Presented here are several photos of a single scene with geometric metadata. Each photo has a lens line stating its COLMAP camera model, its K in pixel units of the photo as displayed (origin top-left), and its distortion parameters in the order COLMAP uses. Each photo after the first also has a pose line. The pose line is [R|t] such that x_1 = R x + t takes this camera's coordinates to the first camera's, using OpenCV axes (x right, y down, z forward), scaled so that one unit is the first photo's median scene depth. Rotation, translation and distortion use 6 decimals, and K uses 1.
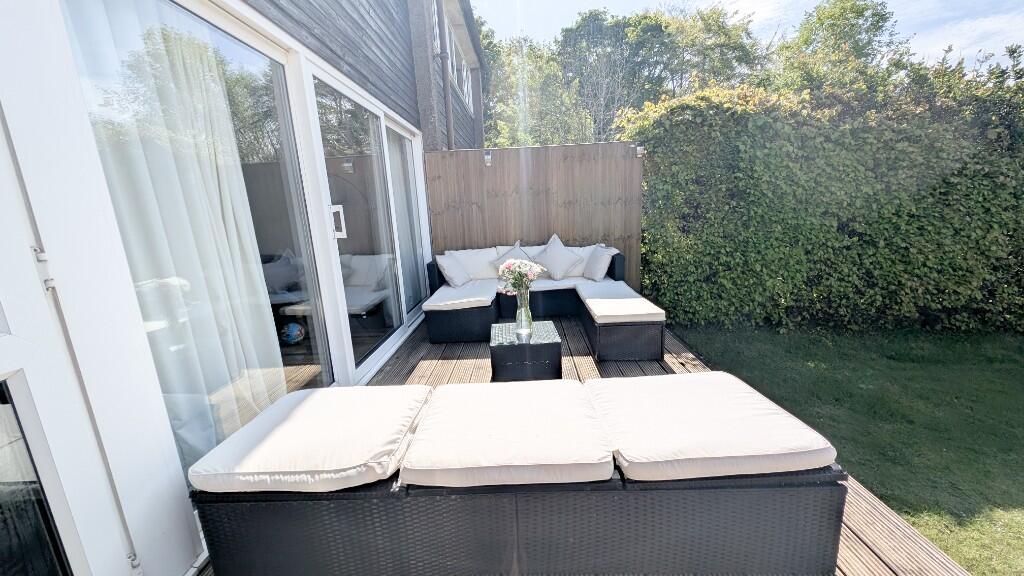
lens RADIAL K [[382.2, 0, 515.6], [0, 382.2, 285.7], [0, 0, 1]] dist [0.002403, -0.001346]
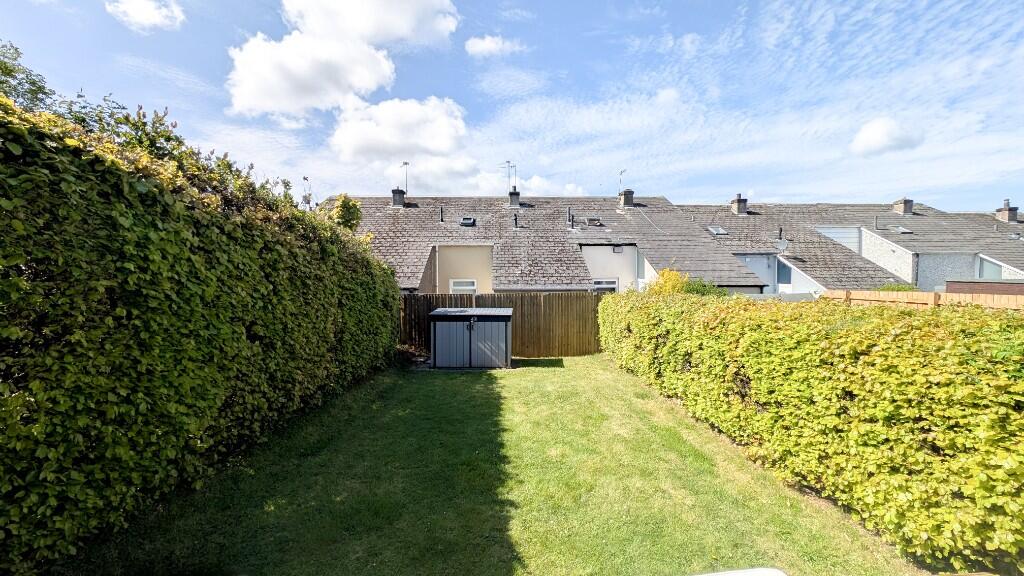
lens RADIAL K [[382.2, 0, 515.7], [0, 382.2, 287.6], [0, 0, 1]] dist [0.002403, -0.001346]
pose [[-0.057337, 0.007775, 0.998325, -0.043307], [0.207011, 0.978329, 0.004270, -0.130909], [-0.976657, 0.206909, -0.057704, 0.440900]]
